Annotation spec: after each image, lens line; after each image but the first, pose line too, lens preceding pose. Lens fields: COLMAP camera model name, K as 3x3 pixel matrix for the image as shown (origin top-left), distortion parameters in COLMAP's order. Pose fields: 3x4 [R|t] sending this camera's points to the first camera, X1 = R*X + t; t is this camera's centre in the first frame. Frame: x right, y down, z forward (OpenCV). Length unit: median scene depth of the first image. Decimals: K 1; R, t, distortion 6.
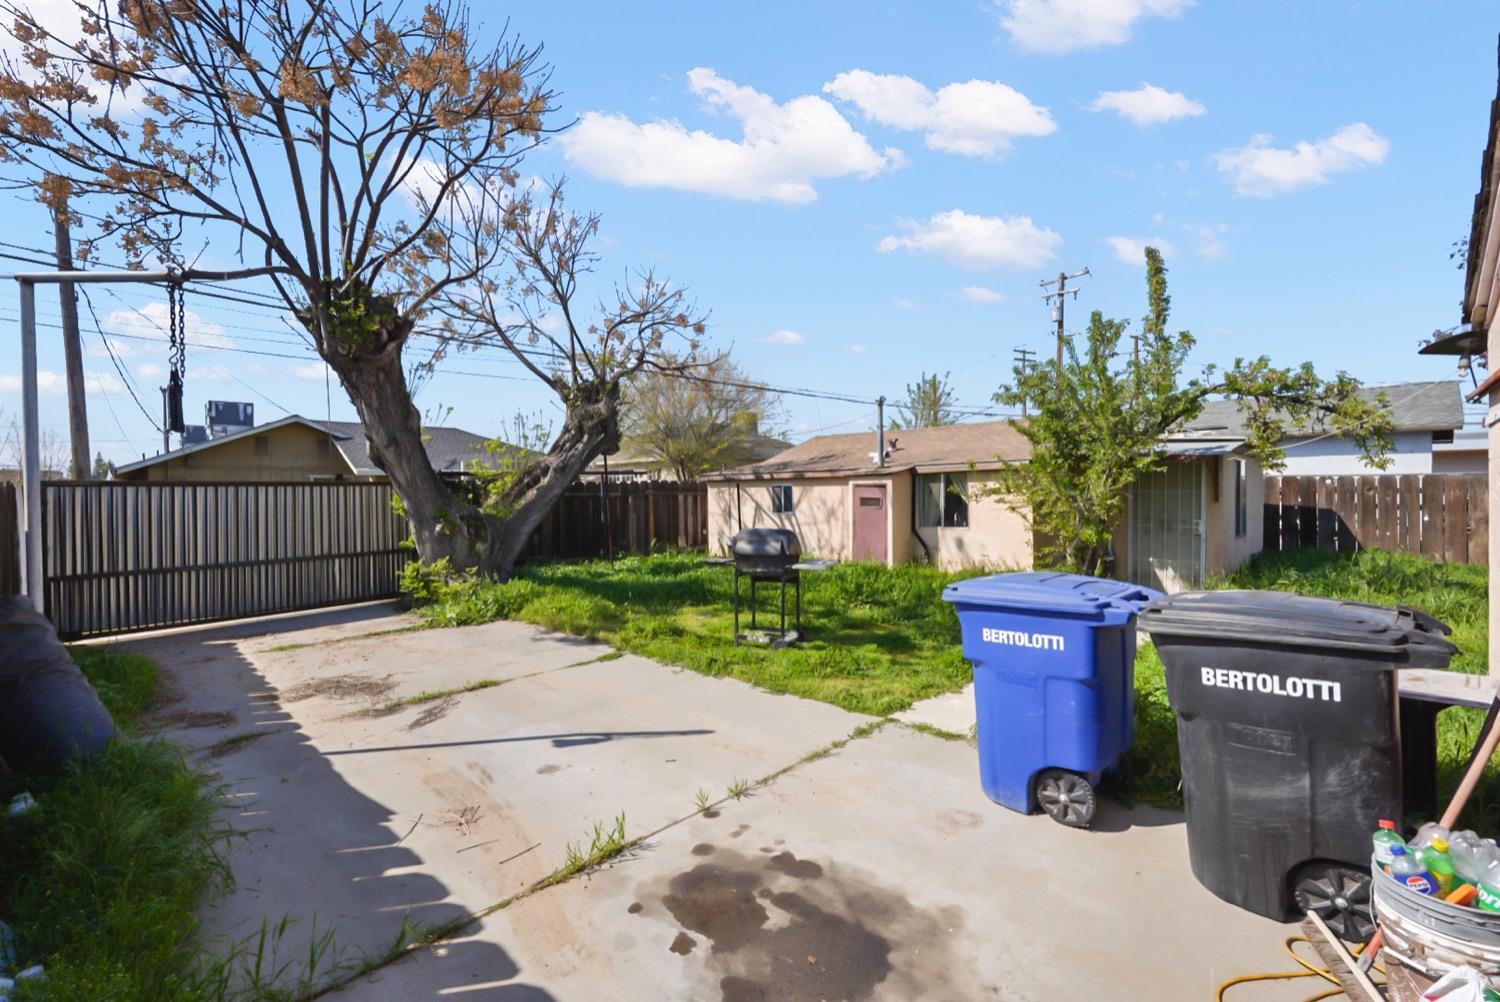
lens RADIAL K [[671.6, 0, 753.8], [0, 671.6, 493.6], [0, 0, 1]] dist [0.002267, 0.000775]
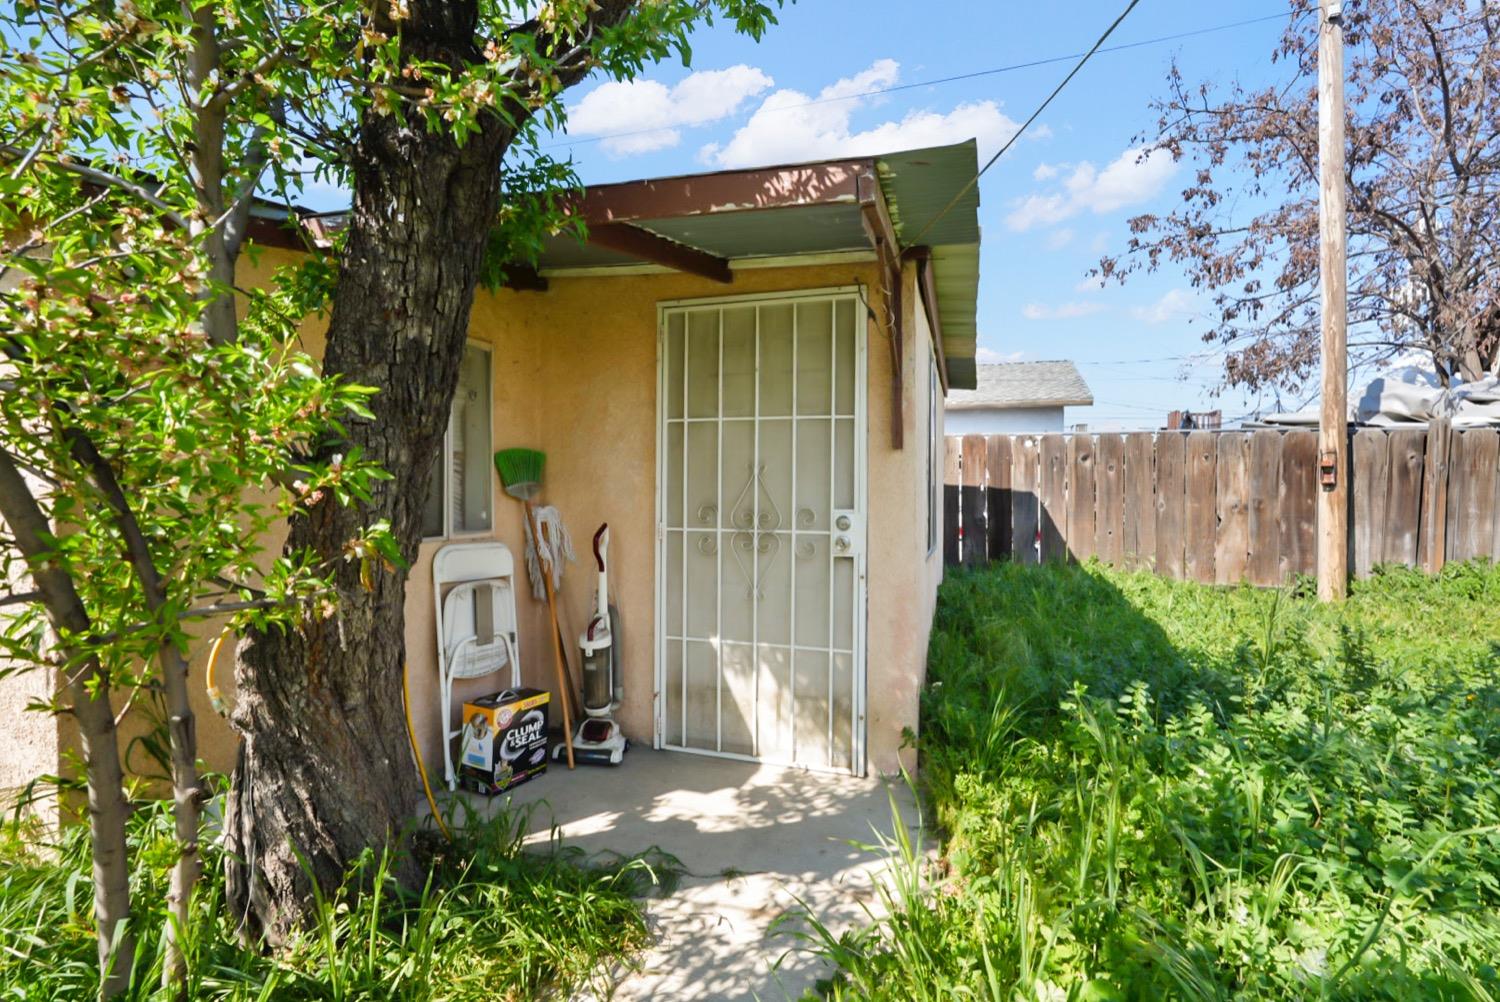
lens RADIAL K [[671.6, 0, 750.8], [0, 671.6, 502.8], [0, 0, 1]] dist [0.002267, 0.000775]
pose [[0.892099, -0.003763, 0.451825, 0.389991], [0.000575, 0.999974, 0.007192, 0.026953], [-0.451840, -0.006156, 0.892078, 0.600551]]
